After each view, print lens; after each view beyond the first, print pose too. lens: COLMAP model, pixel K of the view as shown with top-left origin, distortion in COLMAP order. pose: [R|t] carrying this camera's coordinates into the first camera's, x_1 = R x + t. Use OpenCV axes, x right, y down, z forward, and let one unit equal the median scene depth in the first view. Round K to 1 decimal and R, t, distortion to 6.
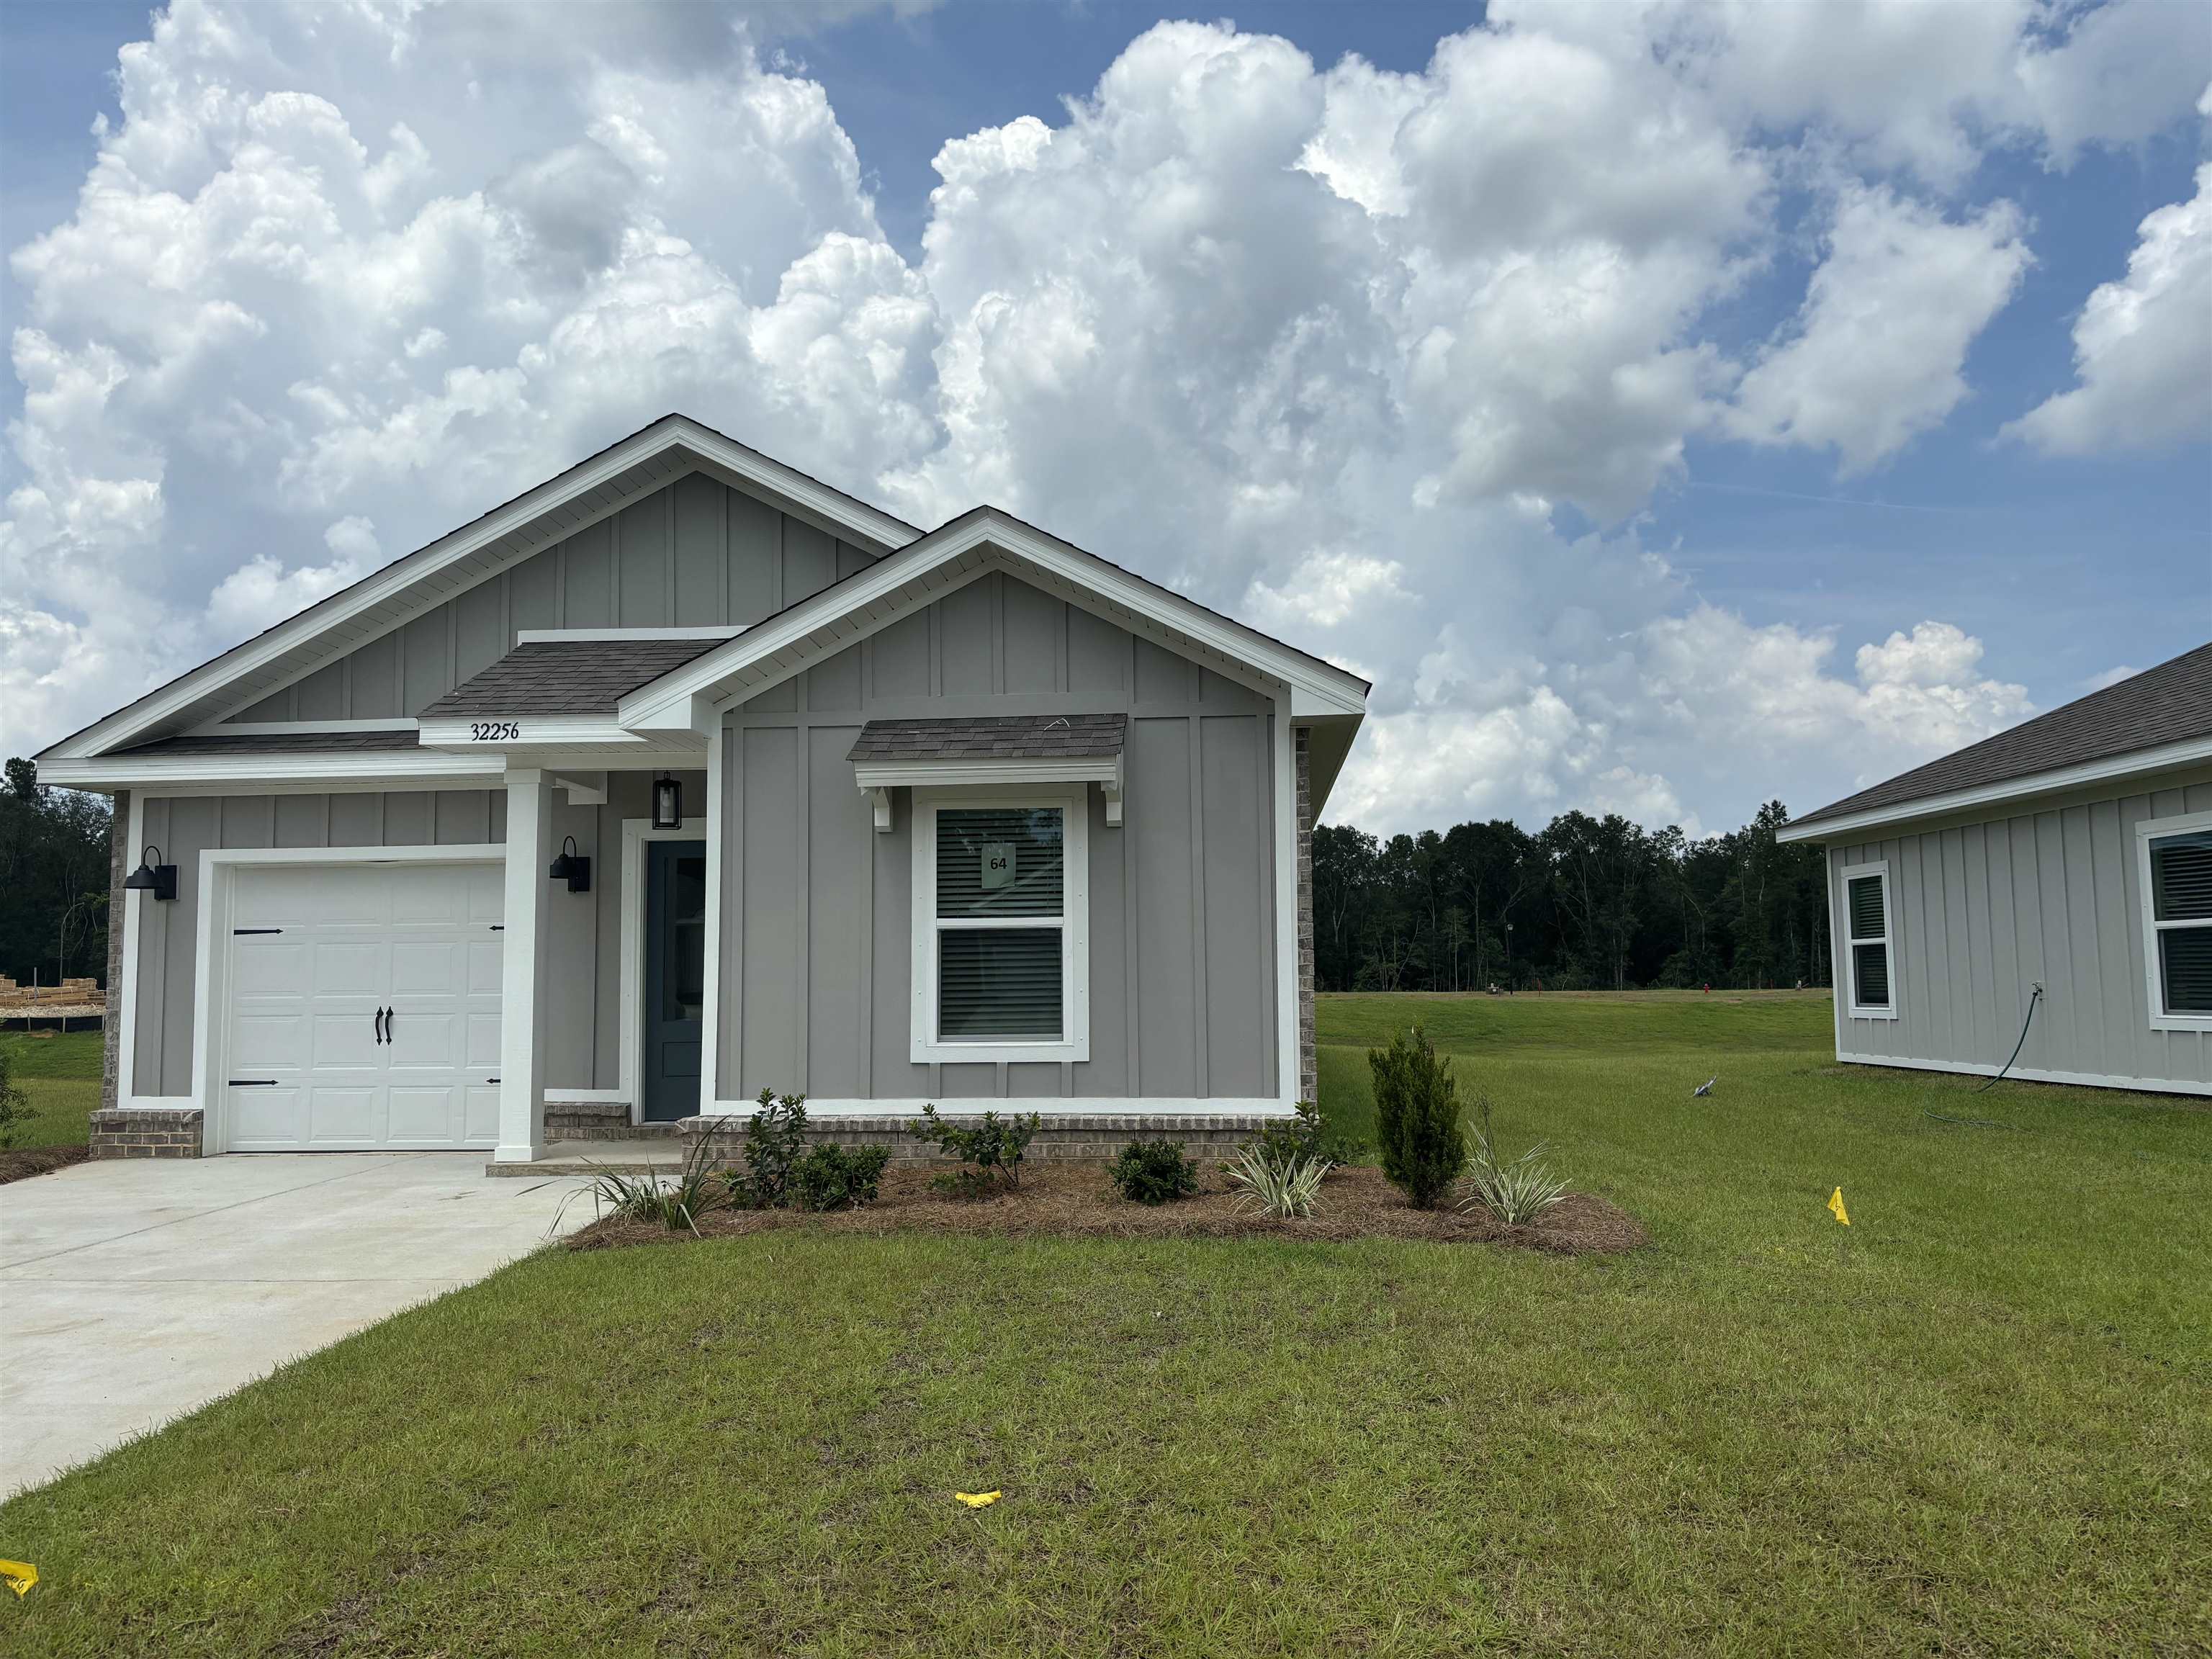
lens RADIAL K [[1670.3, 0, 1097.0], [0, 1670.3, 826.5], [0, 0, 1]] dist [0.031839, -0.000033]
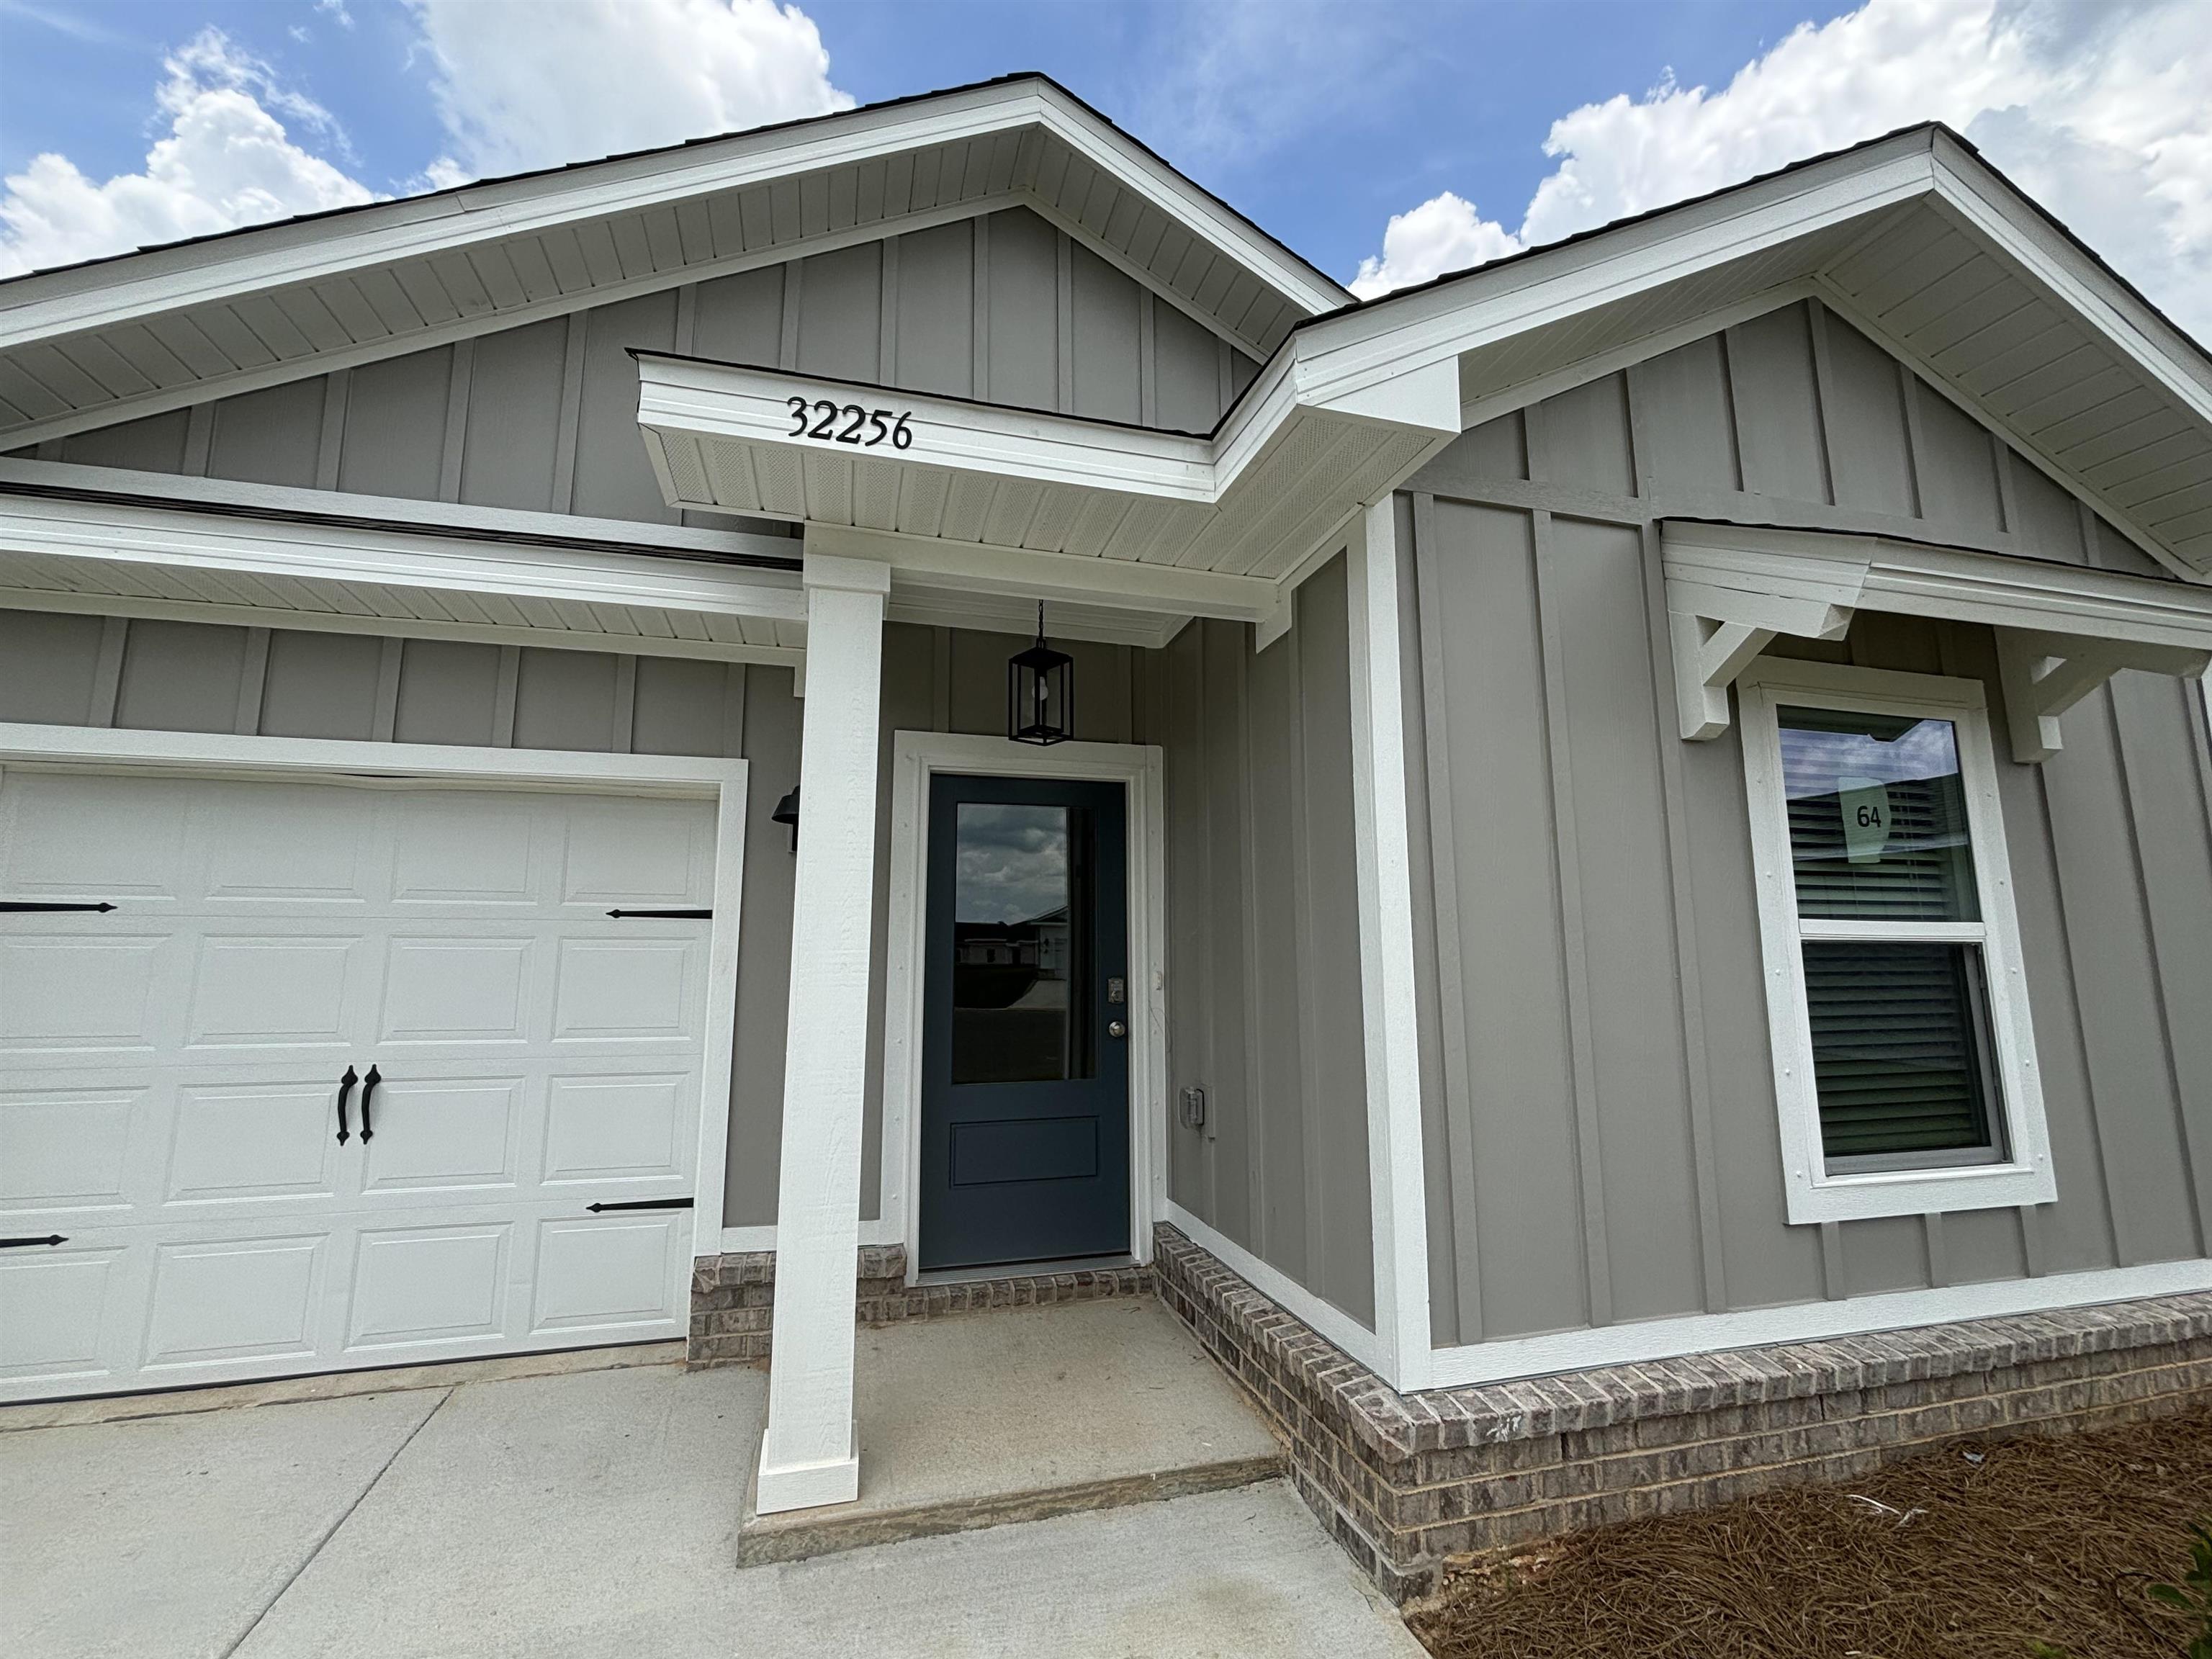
lens RADIAL K [[946.2, 0, 1072.3], [0, 946.2, 821.9], [0, 0, 1]] dist [0.006779, -0.000037]
pose [[0.940103, 0.061105, 0.335370, -0.327717], [-0.042951, 0.997195, -0.061290, 0.043628], [-0.338175, 0.043214, 0.940091, 0.666641]]
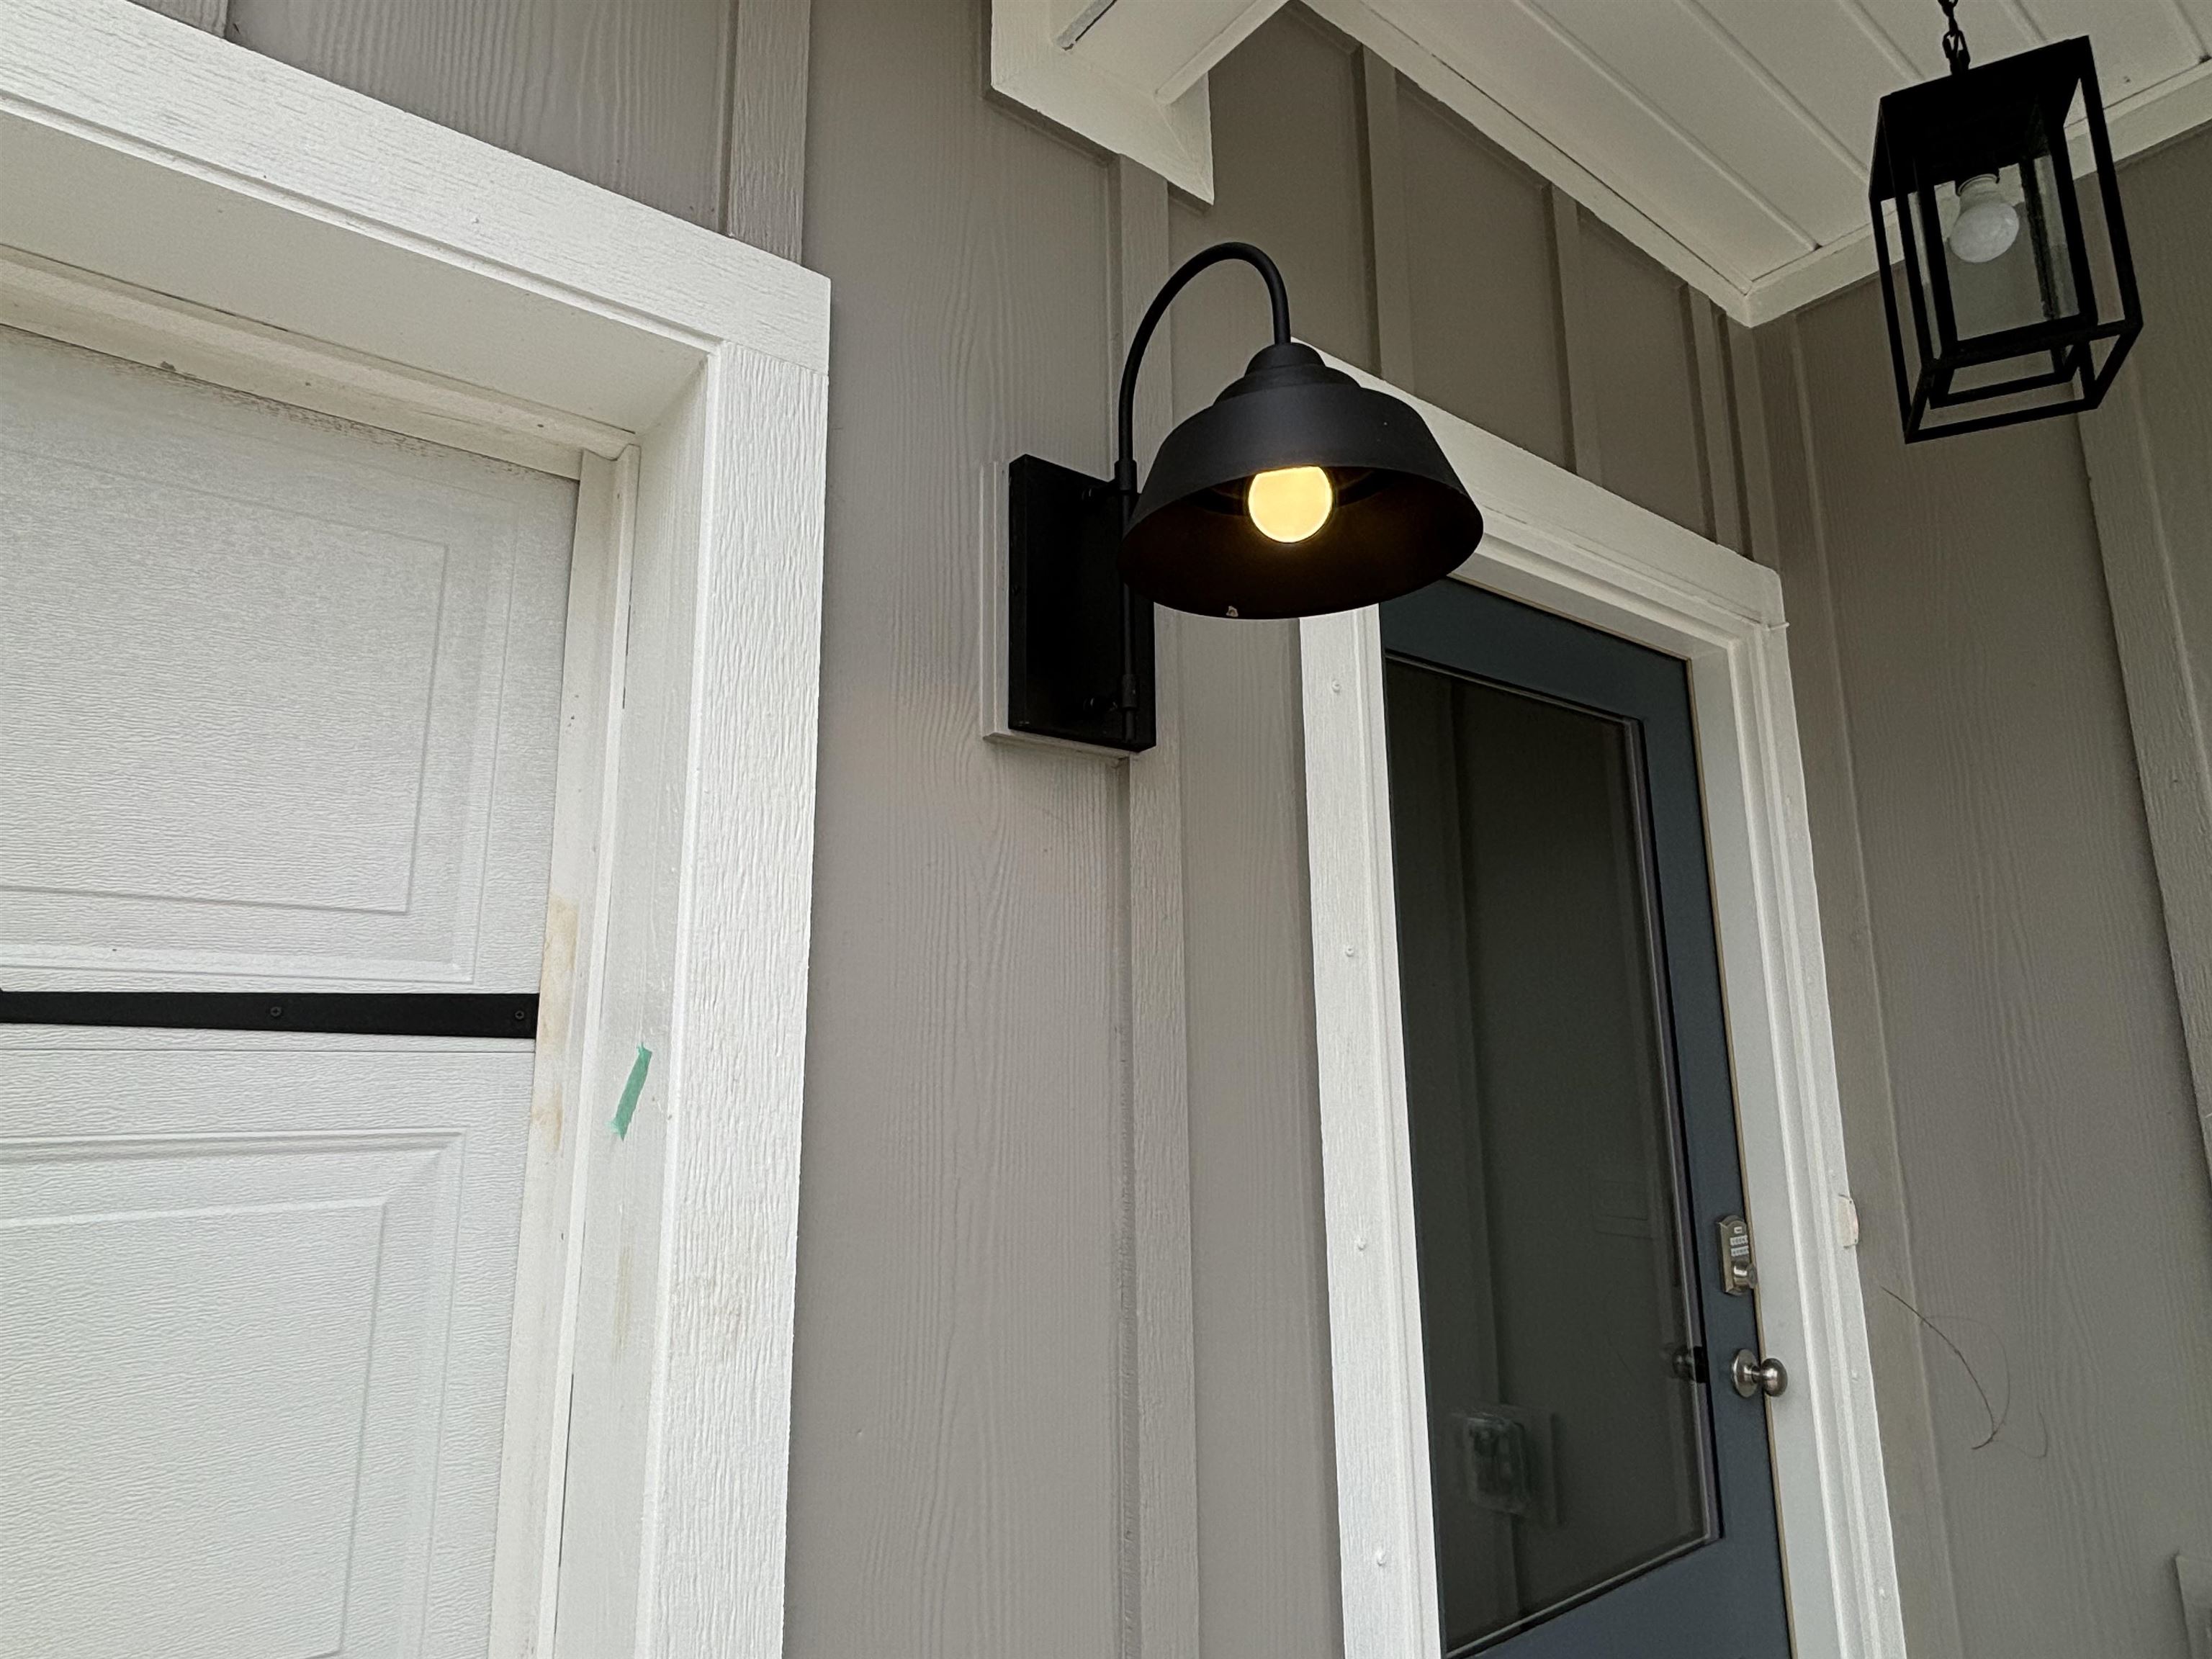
lens RADIAL K [[1253.7, 0, 1087.2], [0, 1253.7, 814.1], [0, 0, 1]] dist [-0.000745, 0.002430]
pose [[0.718004, 0.140722, 0.681666, -0.365486], [-0.063064, 0.988474, -0.137634, 0.056259], [-0.693176, 0.055833, 0.718602, 0.919153]]
